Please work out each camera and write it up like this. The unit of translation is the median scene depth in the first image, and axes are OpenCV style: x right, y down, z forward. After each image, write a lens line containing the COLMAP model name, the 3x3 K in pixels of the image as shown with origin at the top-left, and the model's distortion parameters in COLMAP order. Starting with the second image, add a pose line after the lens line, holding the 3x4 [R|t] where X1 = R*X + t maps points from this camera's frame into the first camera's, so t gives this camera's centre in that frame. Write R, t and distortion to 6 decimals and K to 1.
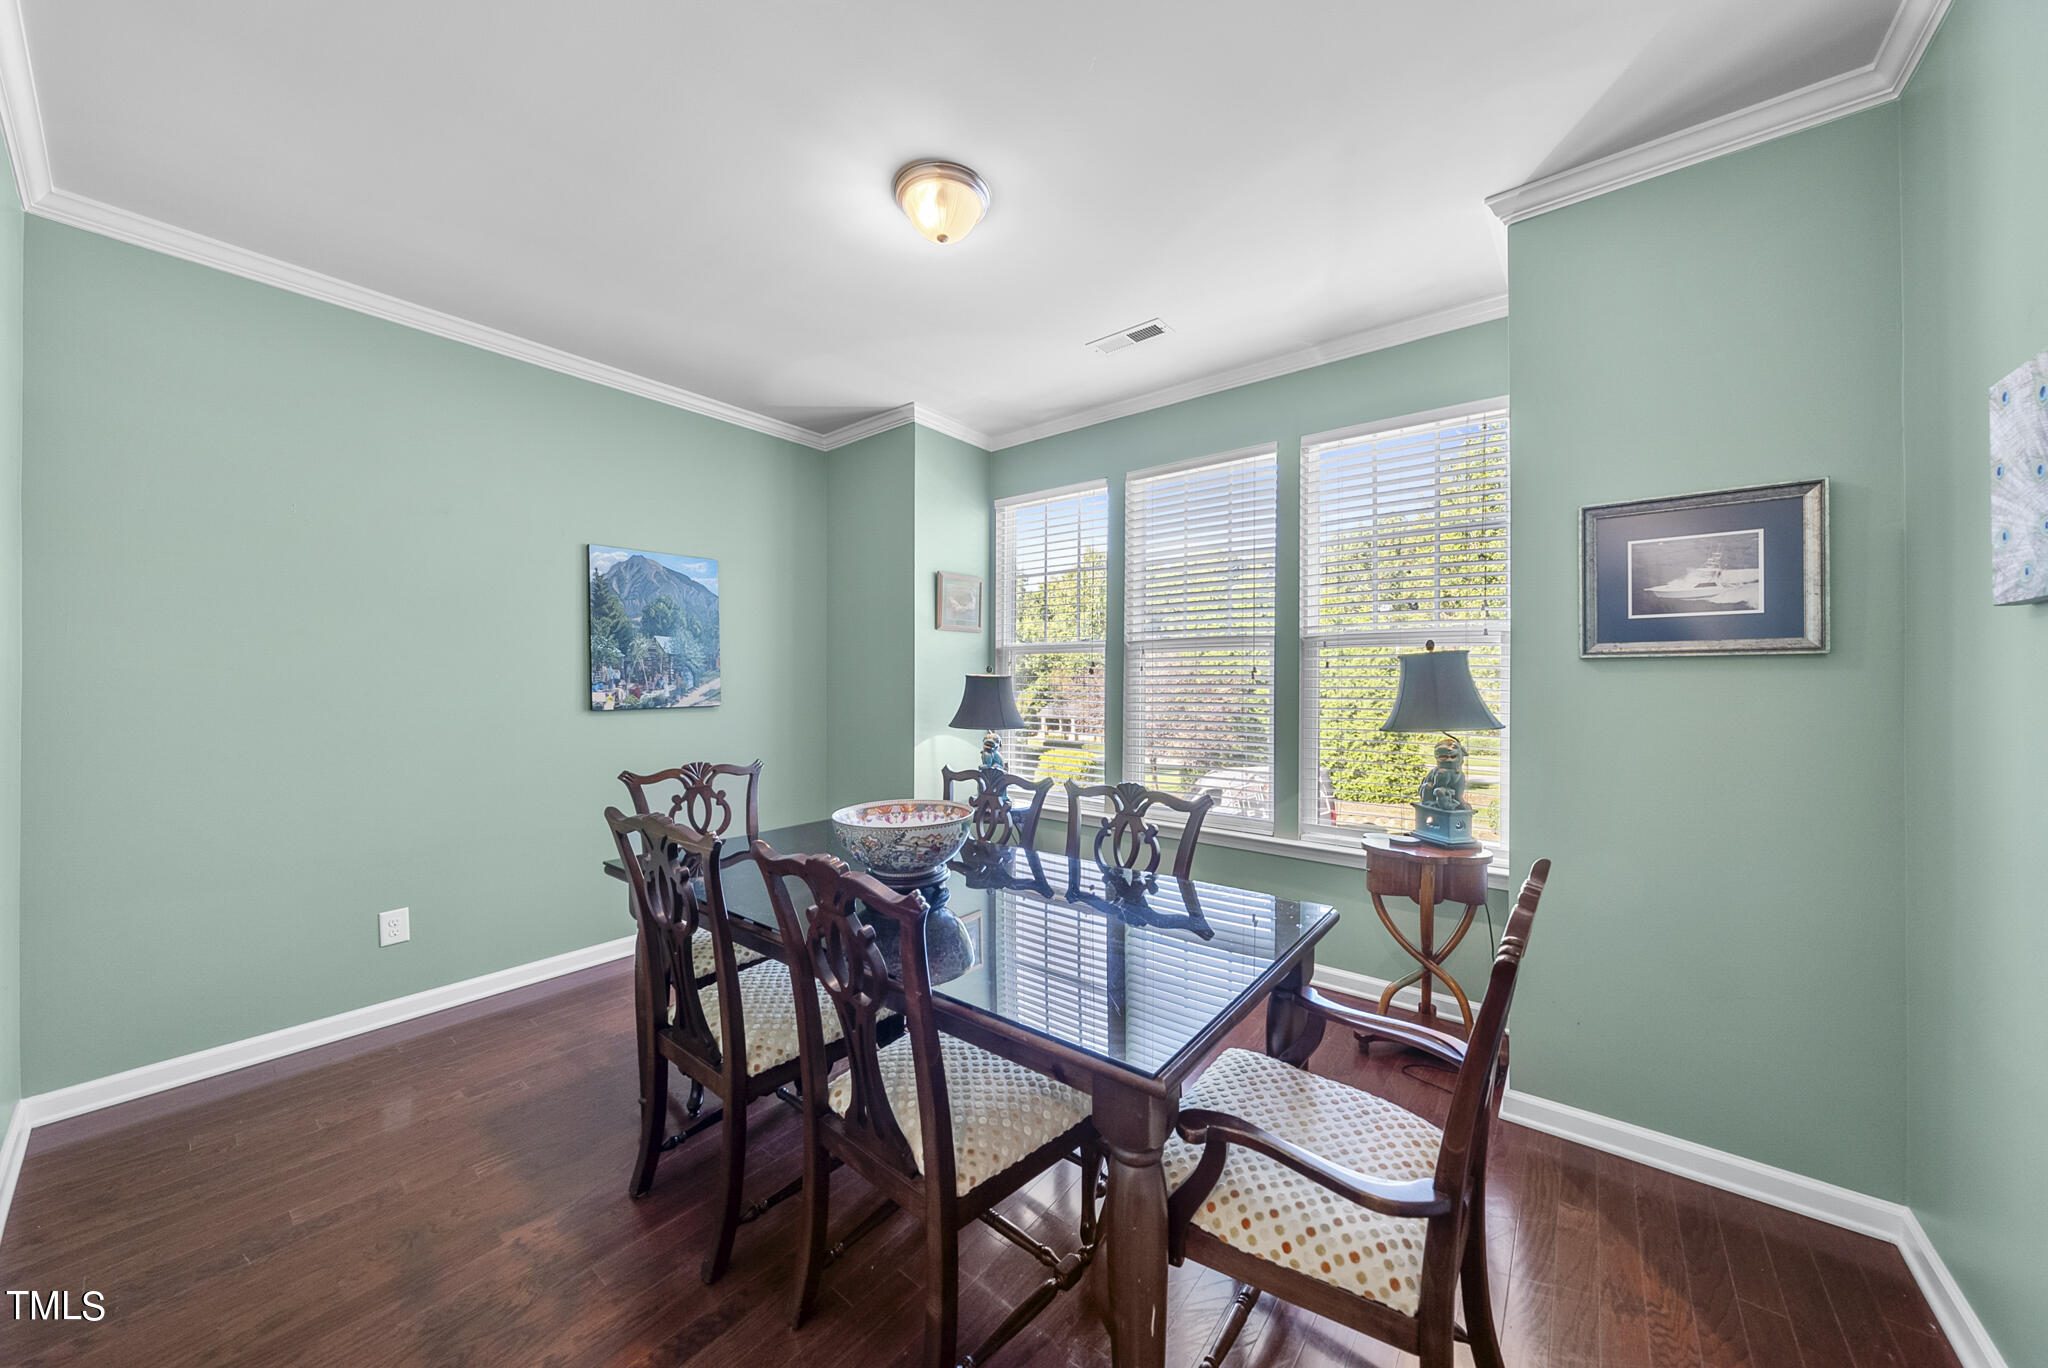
lens RADIAL K [[703.1, 0, 1024.0], [0, 703.1, 684.0], [0, 0, 1]] dist [-0.001081, -0.000018]
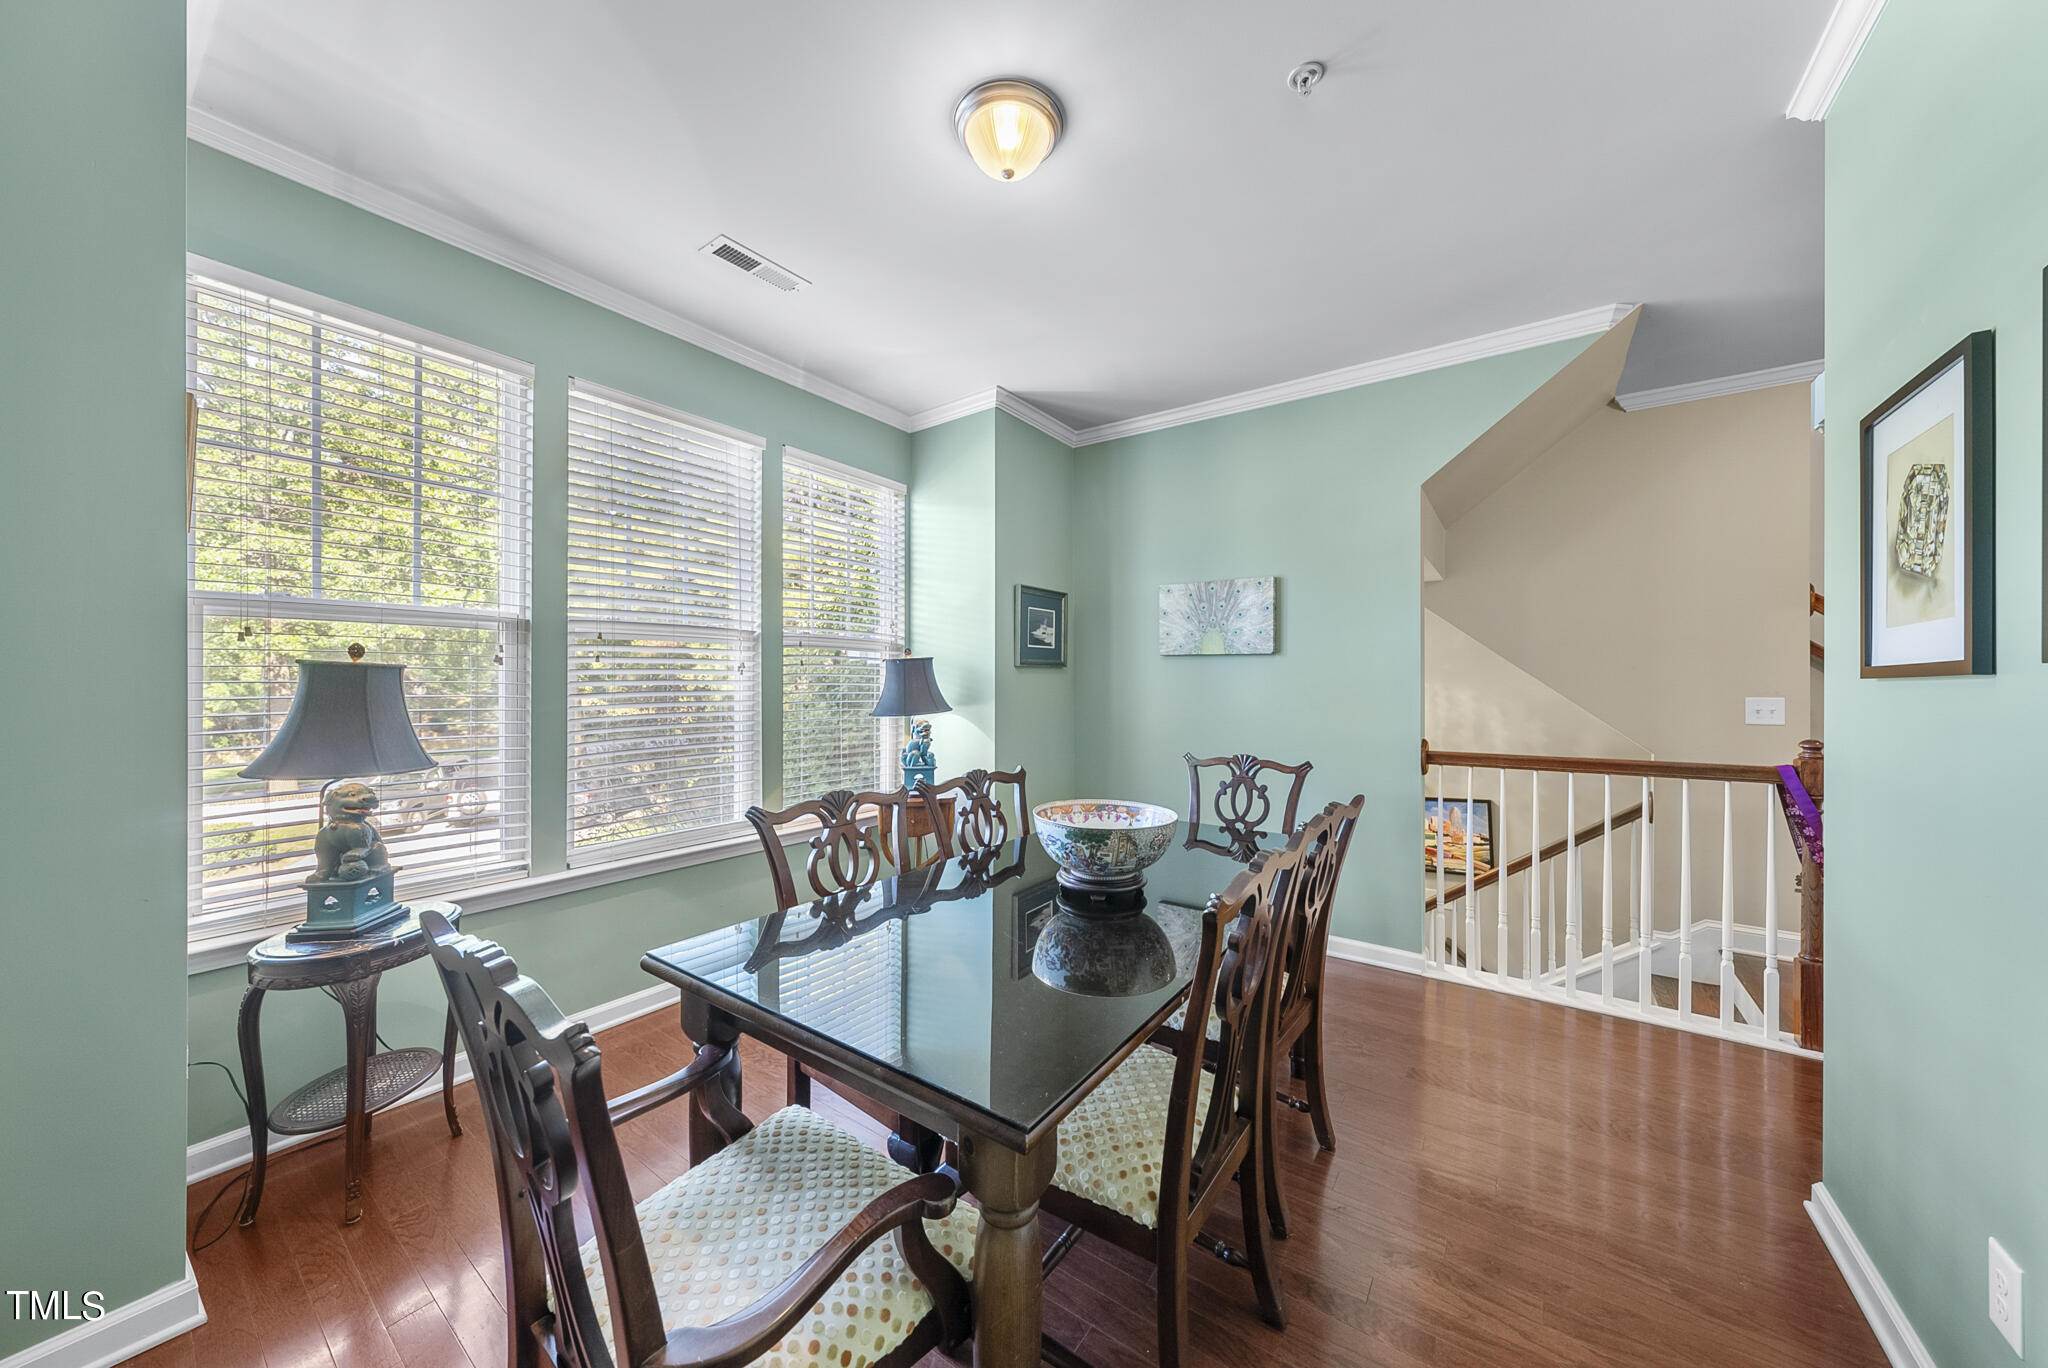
lens RADIAL K [[703.1, 0, 1024.0], [0, 703.1, 684.0], [0, 0, 1]] dist [-0.001081, -0.000018]
pose [[-0.054519, -0.002518, 0.998510, -1.101099], [-0.000788, 0.999997, 0.002479, 0.007259], [-0.998512, -0.000651, -0.054520, 1.132604]]
